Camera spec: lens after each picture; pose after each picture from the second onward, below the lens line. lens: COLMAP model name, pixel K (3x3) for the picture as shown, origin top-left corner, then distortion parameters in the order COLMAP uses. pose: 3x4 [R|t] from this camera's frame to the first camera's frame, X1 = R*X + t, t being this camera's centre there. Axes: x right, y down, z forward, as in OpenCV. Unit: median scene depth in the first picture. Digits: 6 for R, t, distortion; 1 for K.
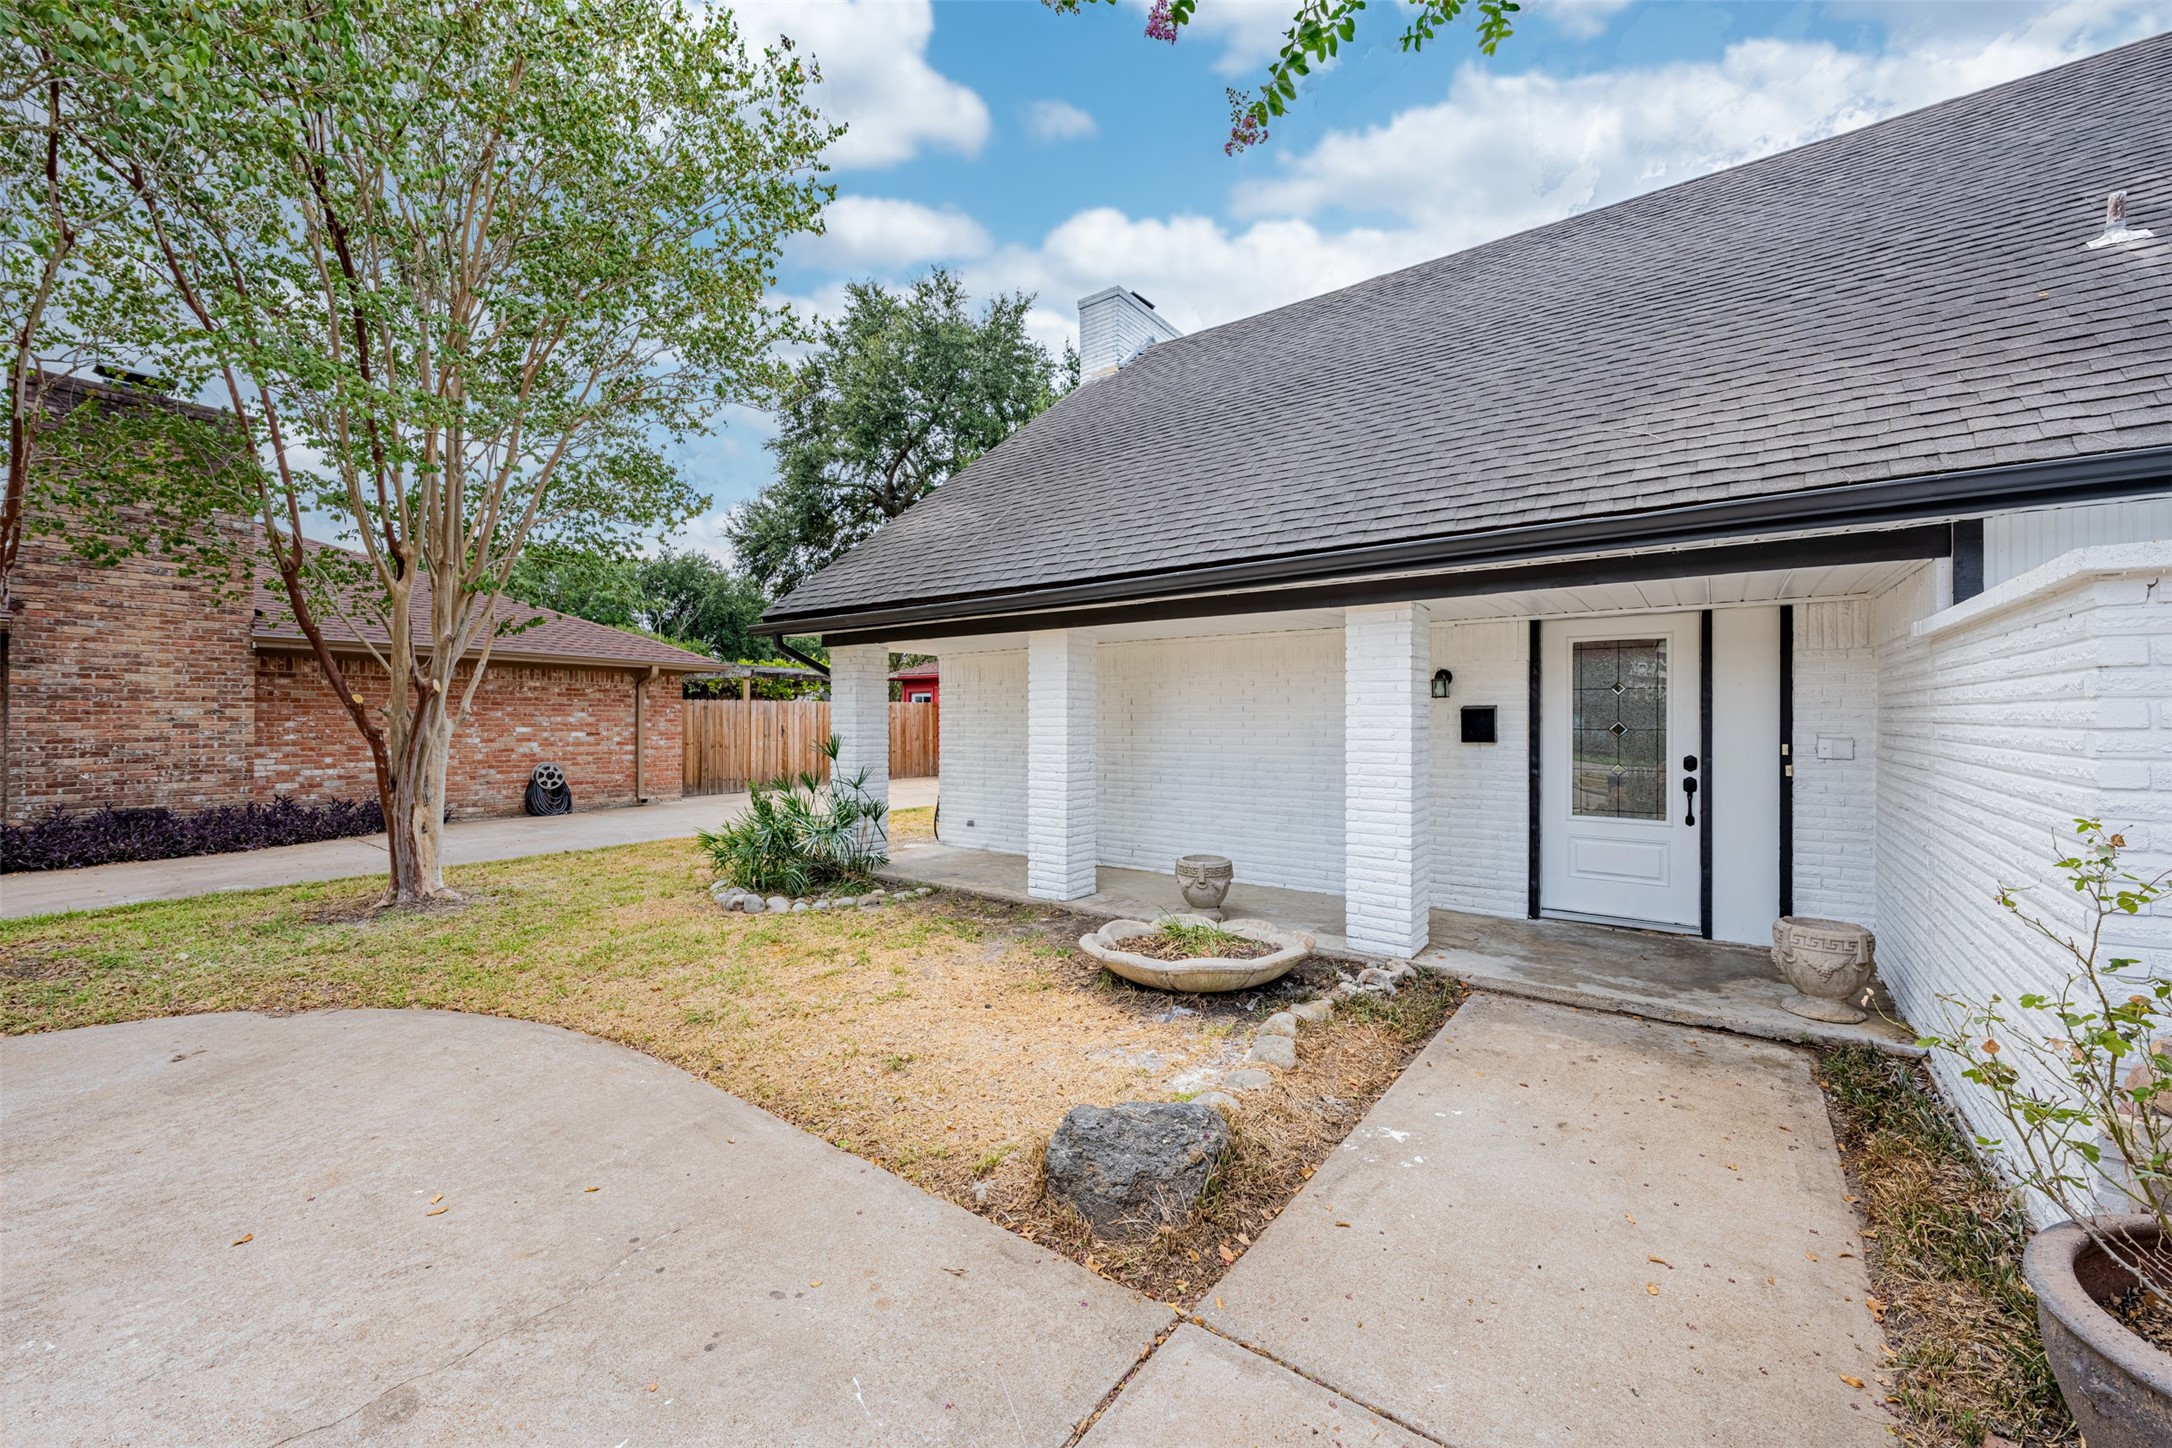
lens RADIAL K [[849.6, 0, 1086.0], [0, 849.6, 718.6], [0, 0, 1]] dist [0.001213, 0.000237]
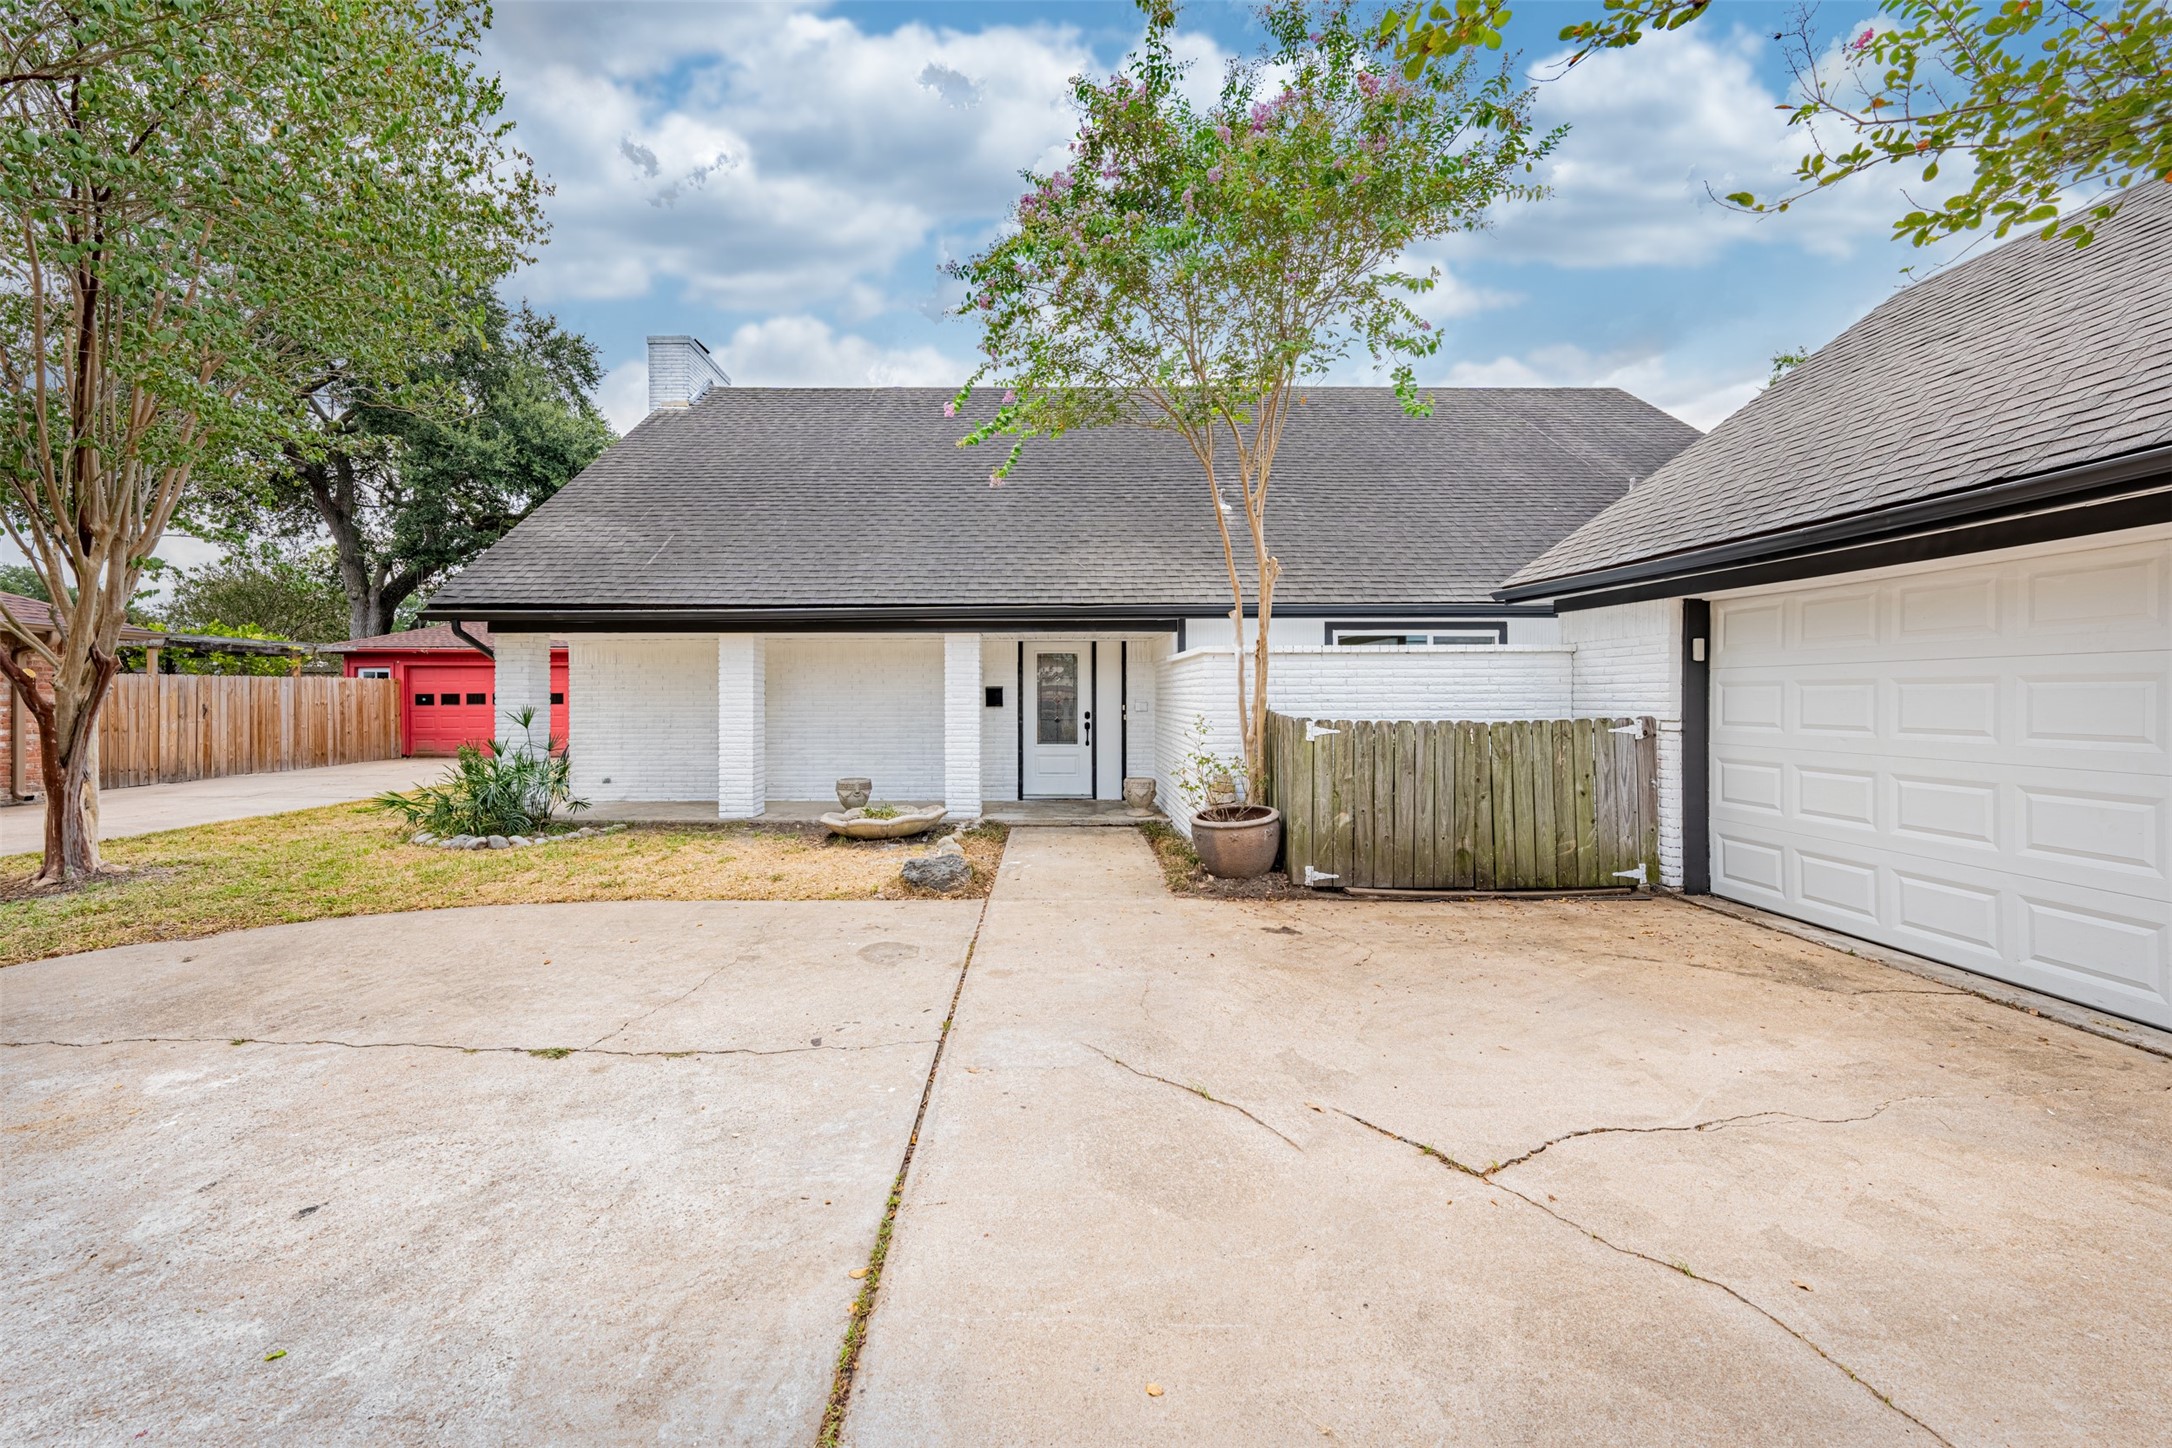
lens RADIAL K [[797.7, 0, 1055.4], [0, 797.7, 697.7], [0, 0, 1]] dist [0.001413, 0.000160]
pose [[0.802510, -0.003354, 0.596629, -0.455311], [0.002424, 0.999994, 0.002362, 0.005091], [-0.596633, -0.000449, 0.802514, -0.453782]]
